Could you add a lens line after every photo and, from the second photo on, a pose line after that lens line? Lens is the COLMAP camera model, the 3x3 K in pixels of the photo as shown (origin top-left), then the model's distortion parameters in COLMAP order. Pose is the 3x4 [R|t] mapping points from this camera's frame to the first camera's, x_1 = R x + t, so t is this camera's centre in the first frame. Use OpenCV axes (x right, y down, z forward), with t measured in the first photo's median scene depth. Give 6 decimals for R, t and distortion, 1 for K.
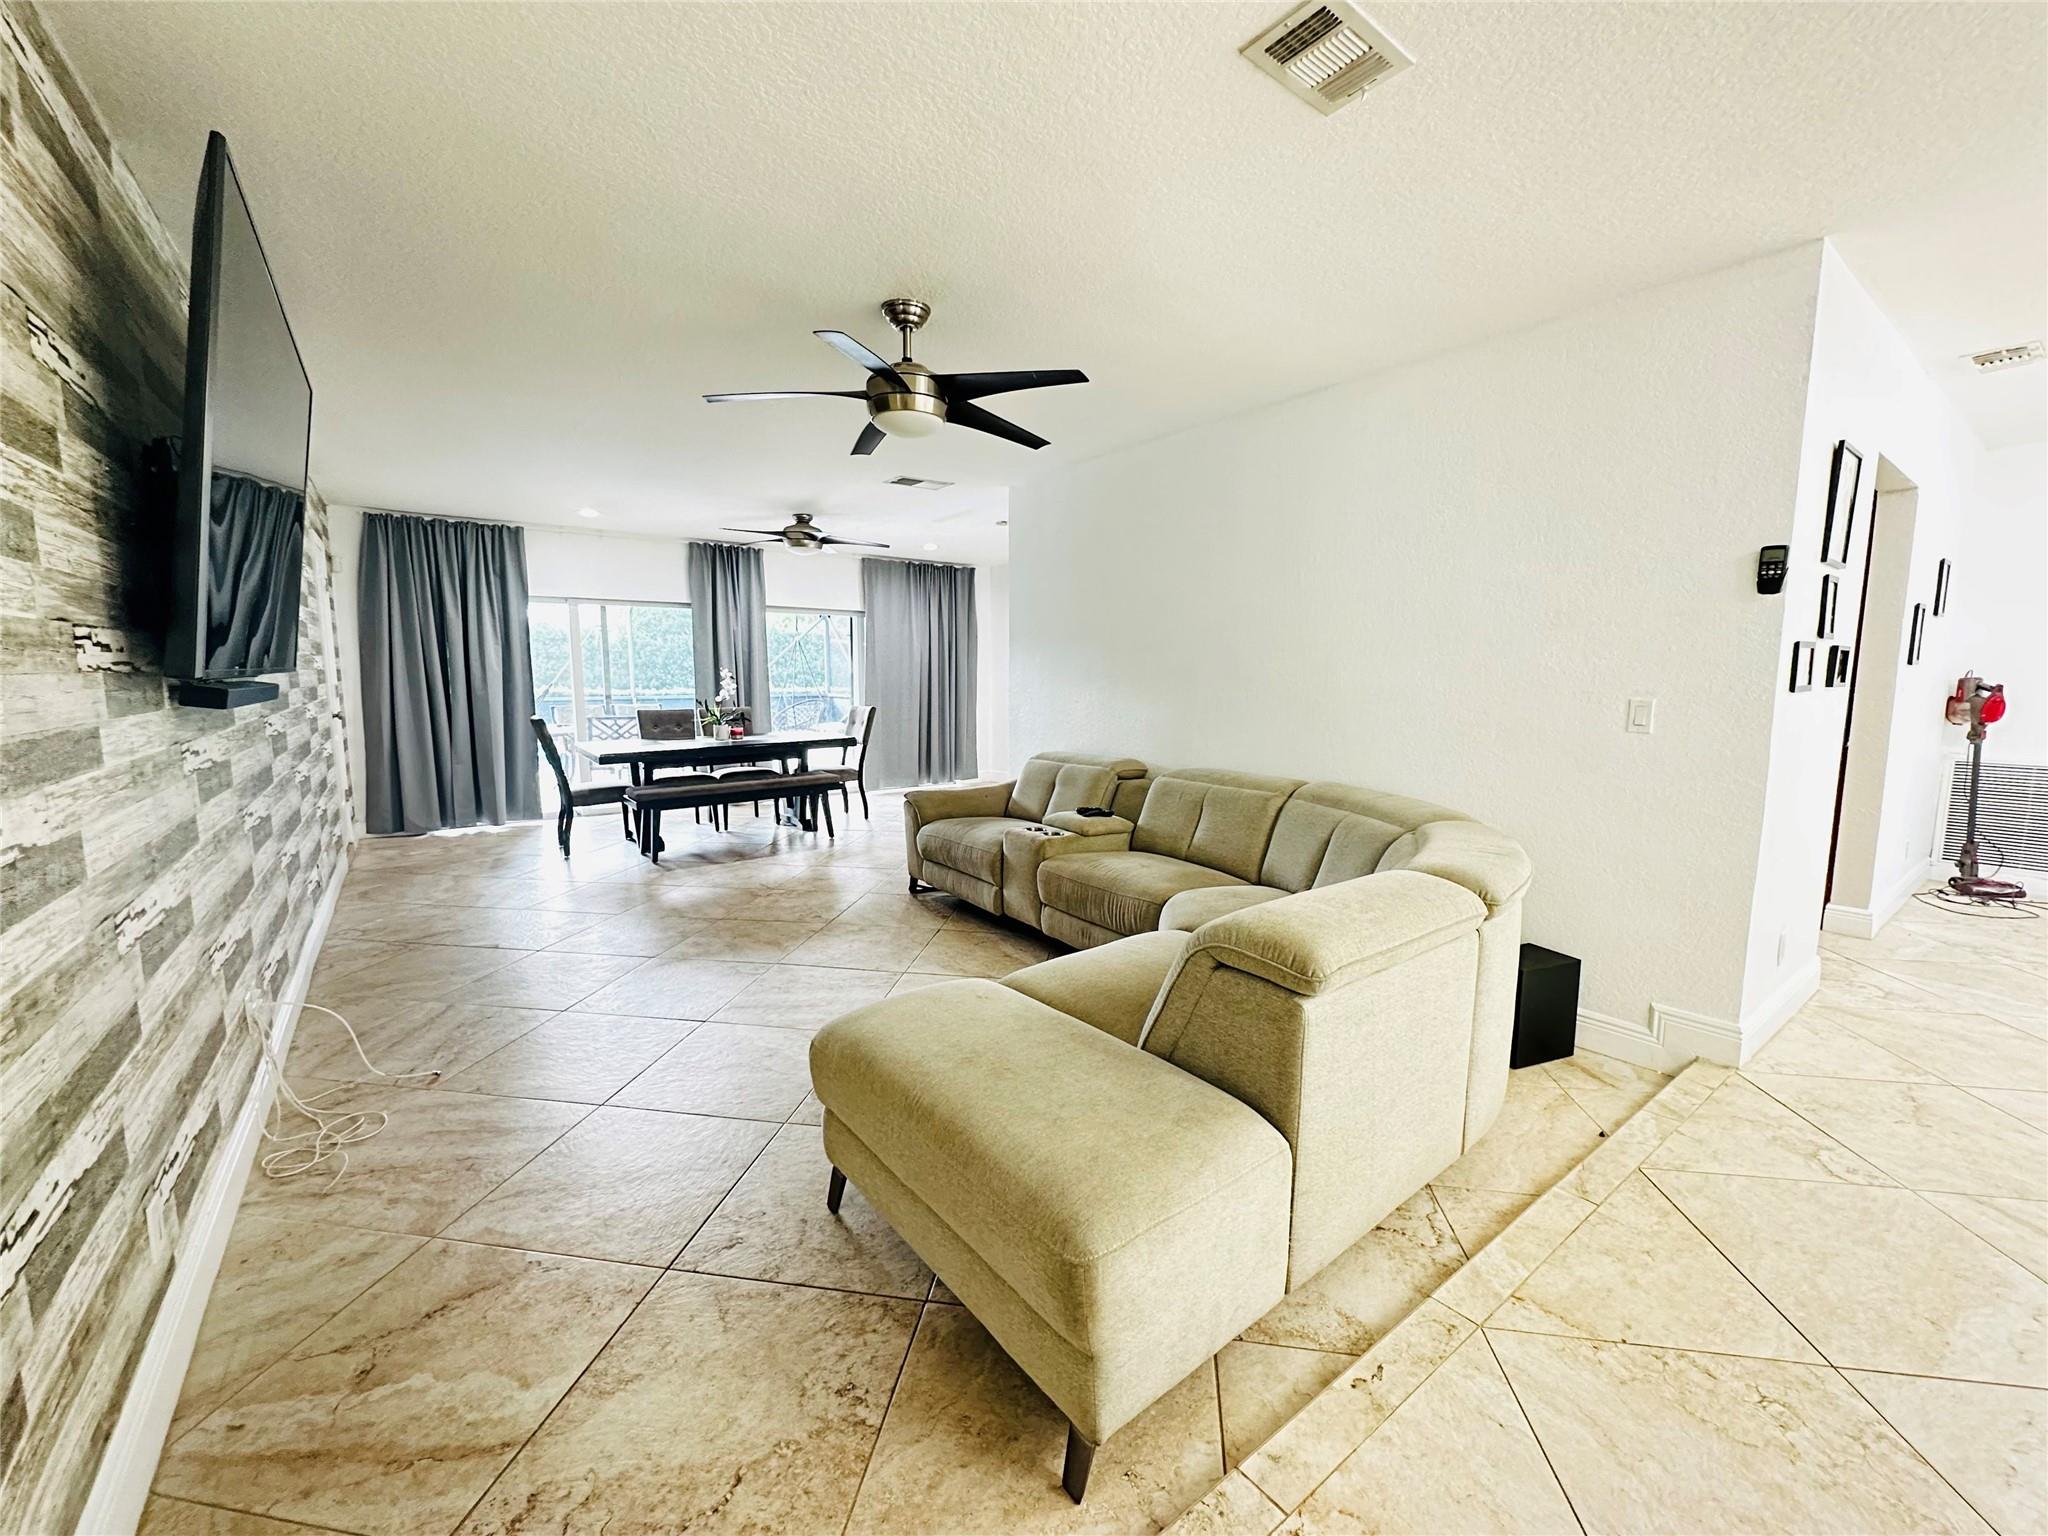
lens RADIAL K [[818.6, 0, 1024.1], [0, 818.6, 766.2], [0, 0, 1]] dist [-0.002935, 0.000528]
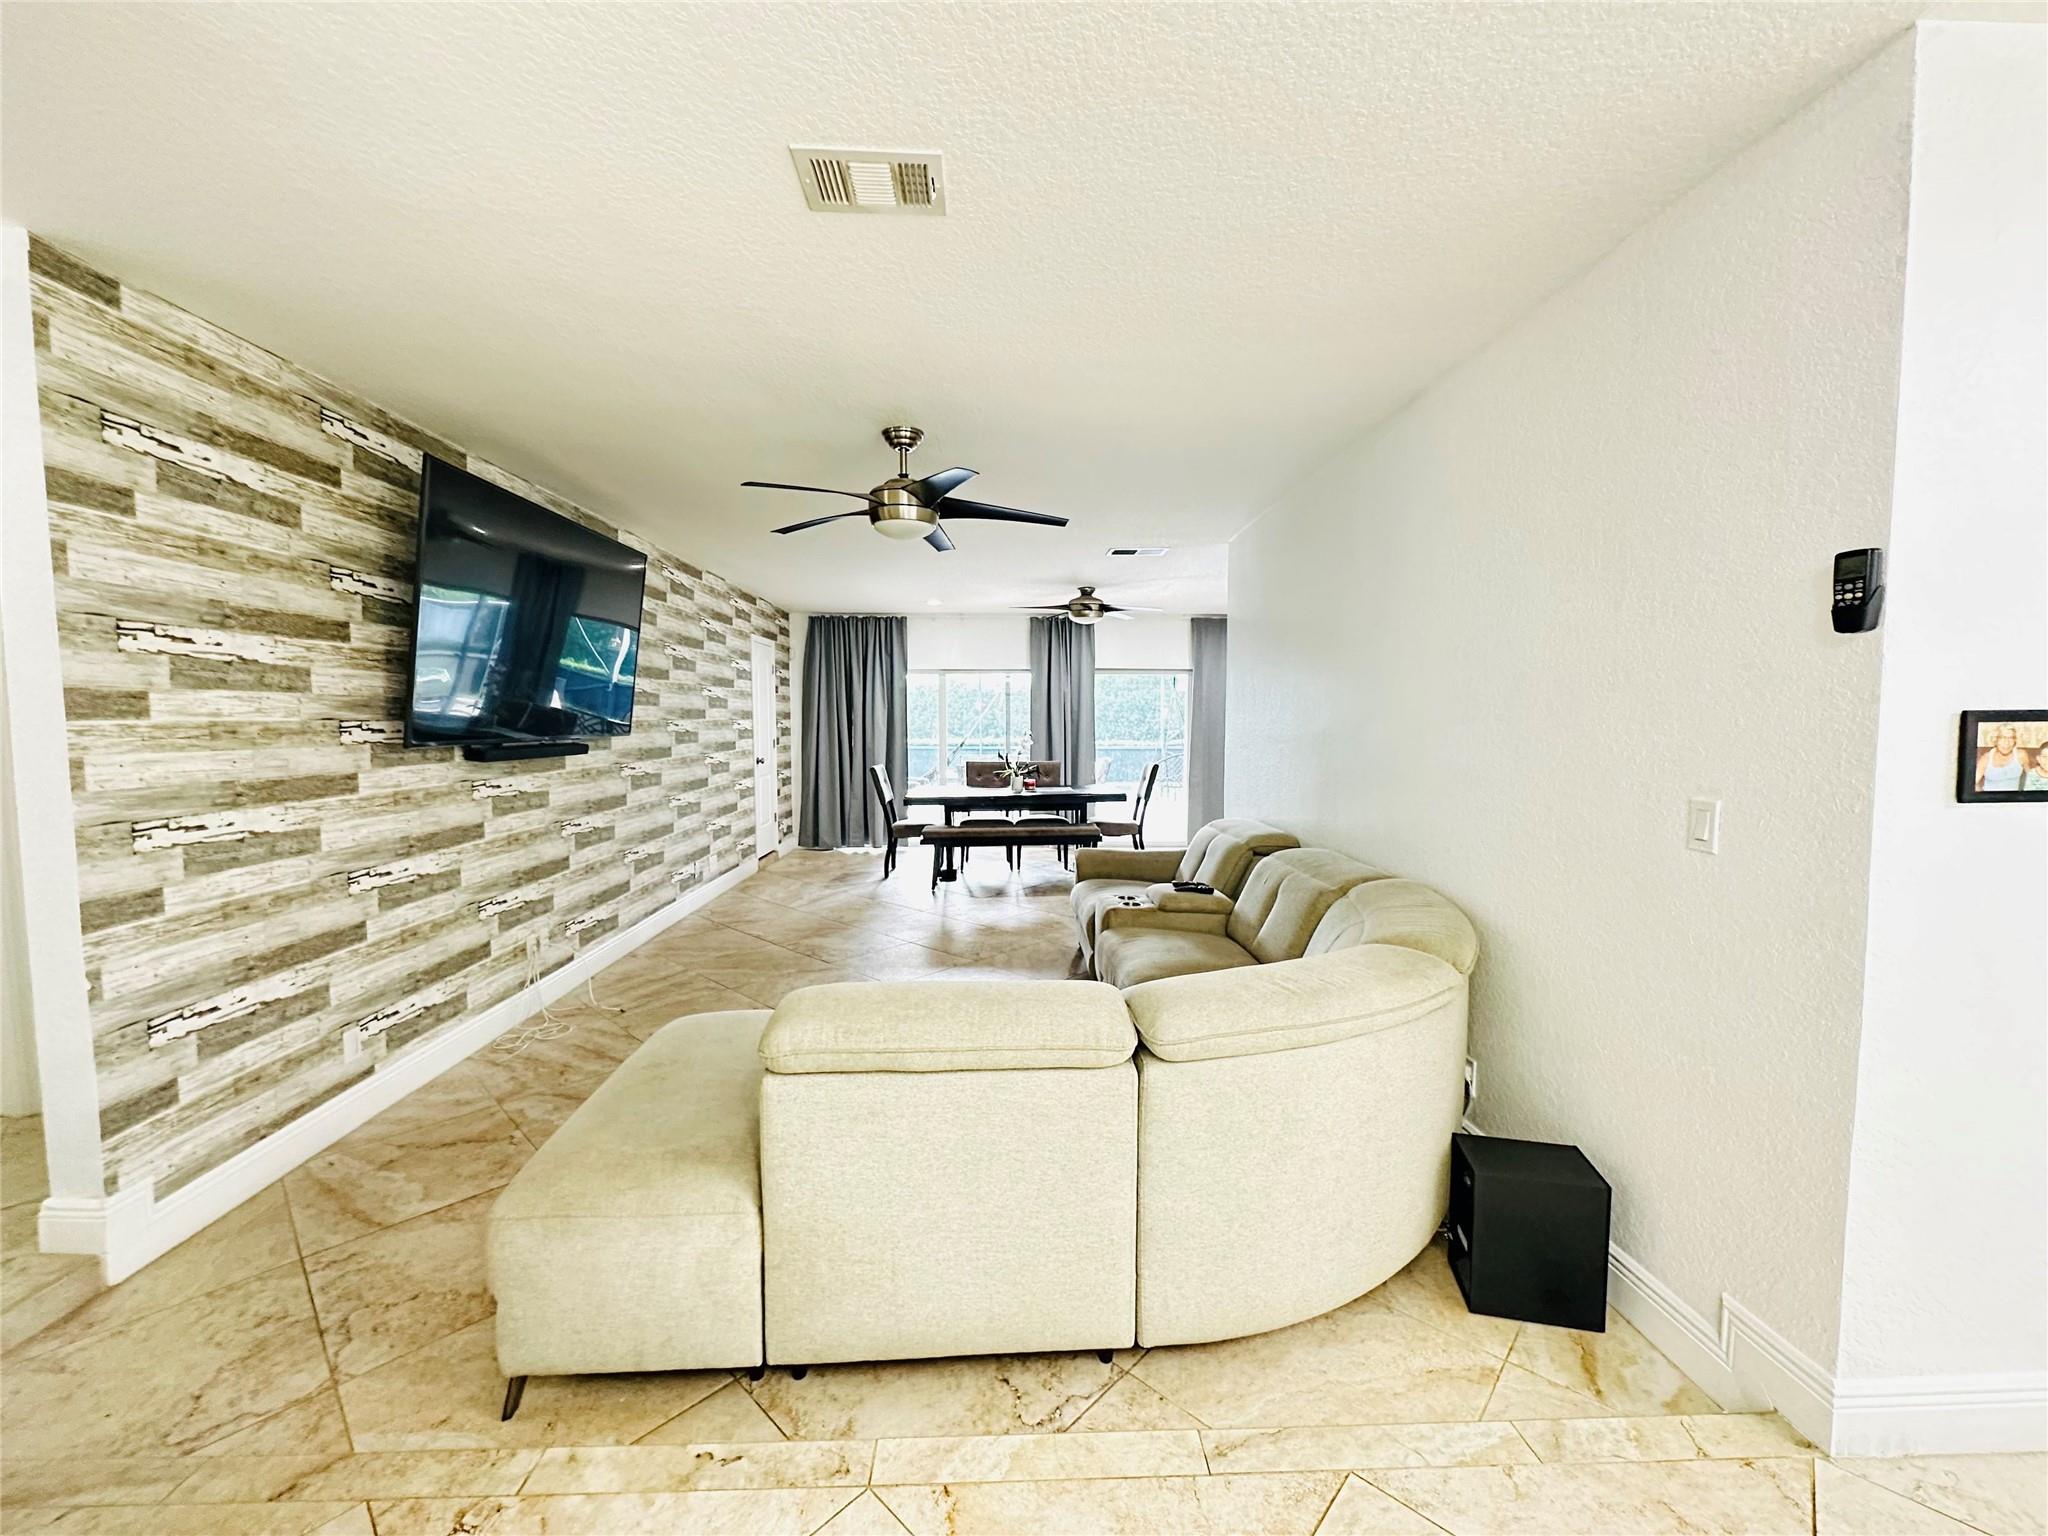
lens RADIAL K [[818.6, 0, 1025.6], [0, 818.6, 765.0], [0, 0, 1]] dist [-0.002935, 0.000528]
pose [[0.821117, 0.029386, -0.570003, 0.293500], [-0.064269, 0.997083, -0.041180, -0.020879], [0.567130, 0.070448, 0.820610, 0.074045]]
